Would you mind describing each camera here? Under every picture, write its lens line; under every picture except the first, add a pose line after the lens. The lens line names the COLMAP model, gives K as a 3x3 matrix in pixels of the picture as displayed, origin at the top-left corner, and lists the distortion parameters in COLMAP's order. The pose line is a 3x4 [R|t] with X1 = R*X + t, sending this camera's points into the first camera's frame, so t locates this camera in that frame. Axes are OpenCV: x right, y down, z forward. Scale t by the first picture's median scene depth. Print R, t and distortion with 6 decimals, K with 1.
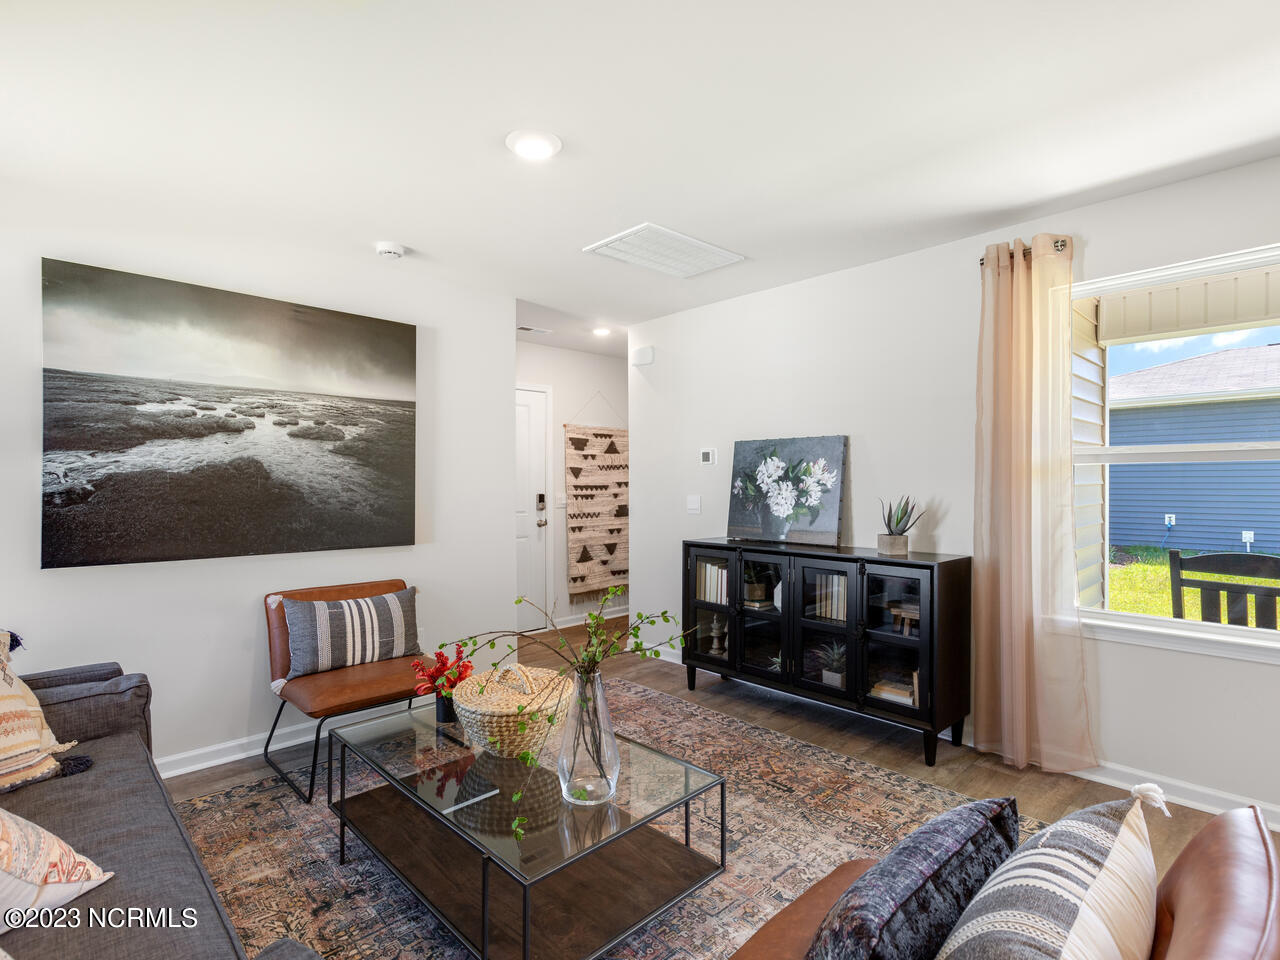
lens RADIAL K [[645.5, 0, 643.0], [0, 645.5, 479.6], [0, 0, 1]] dist [0.002687, 0.001253]
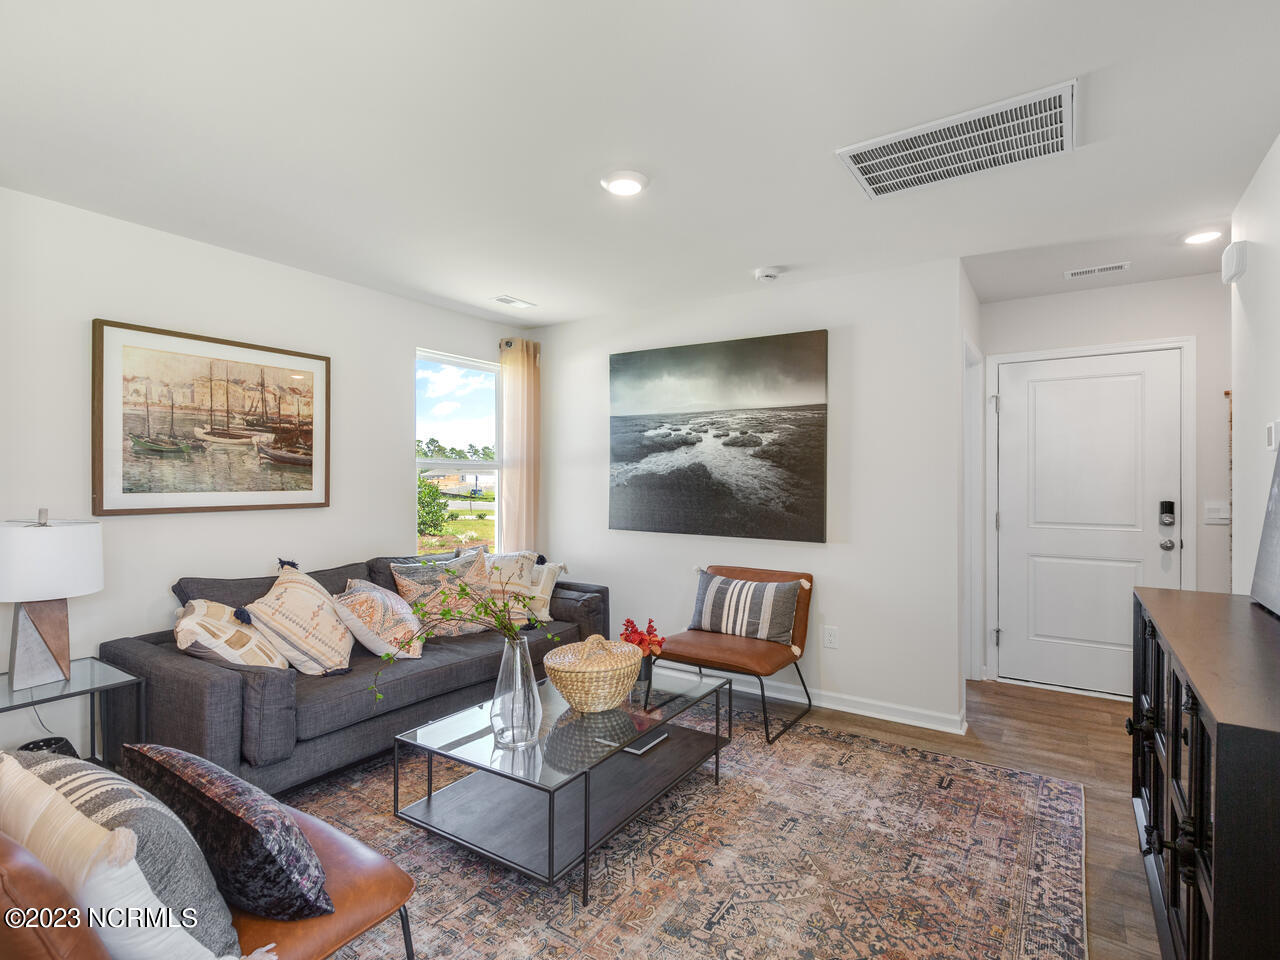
lens RADIAL K [[645.5, 0, 643.0], [0, 645.5, 479.6], [0, 0, 1]] dist [0.002687, 0.001253]
pose [[0.215843, 0.004548, -0.976417, 0.673047], [-0.001581, 0.999989, 0.004308, -0.004475], [0.976427, 0.000614, 0.215848, 0.571064]]
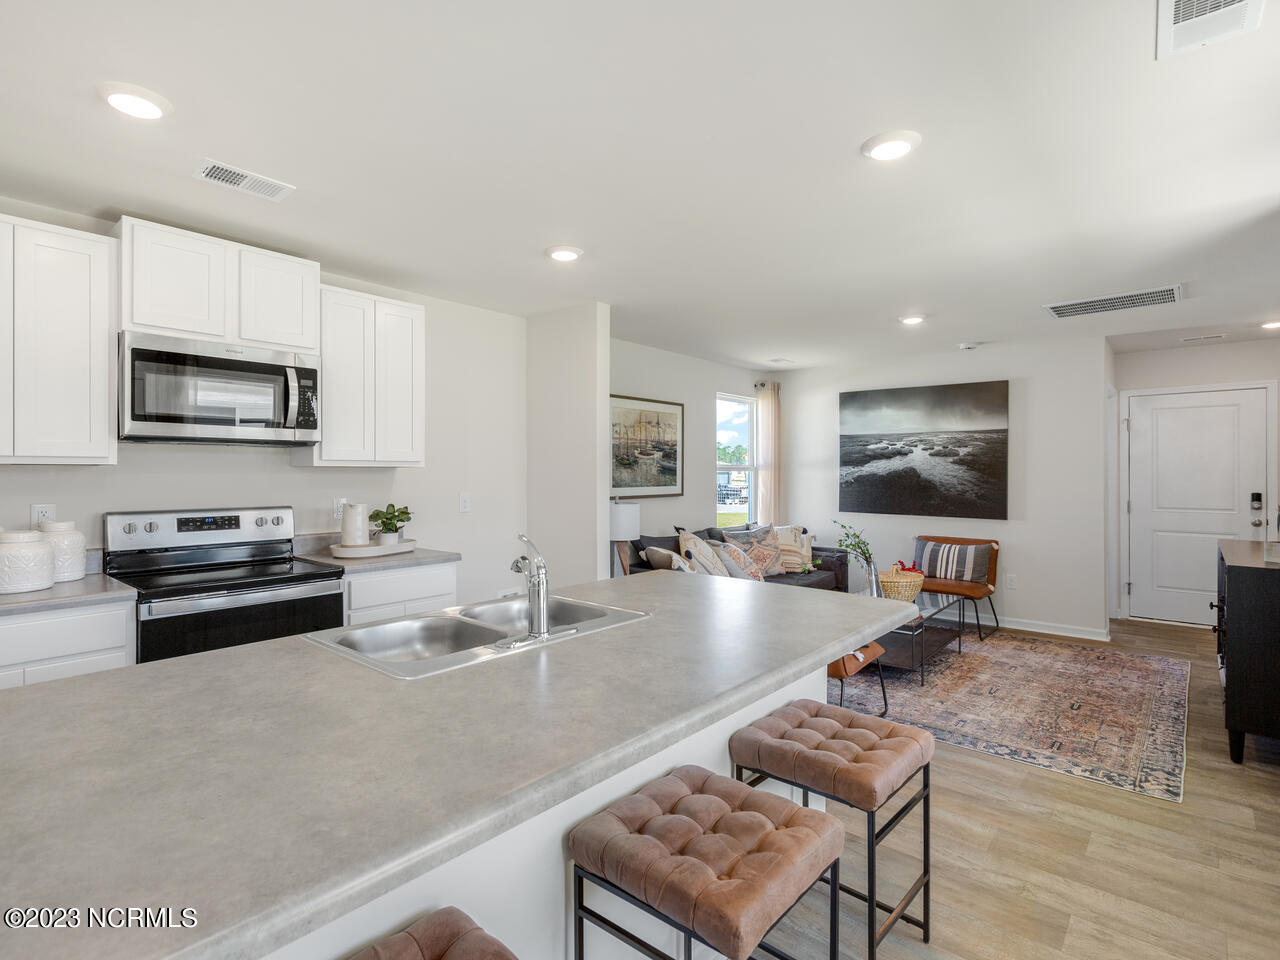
lens RADIAL K [[653.3, 0, 644.6], [0, 653.3, 473.0], [0, 0, 1]] dist [0.014908, -0.002021]
pose [[0.104480, 0.004025, -0.994519, 1.308721], [0.002023, 0.999989, 0.004260, -0.025182], [0.994525, -0.002457, 0.104471, -0.046899]]
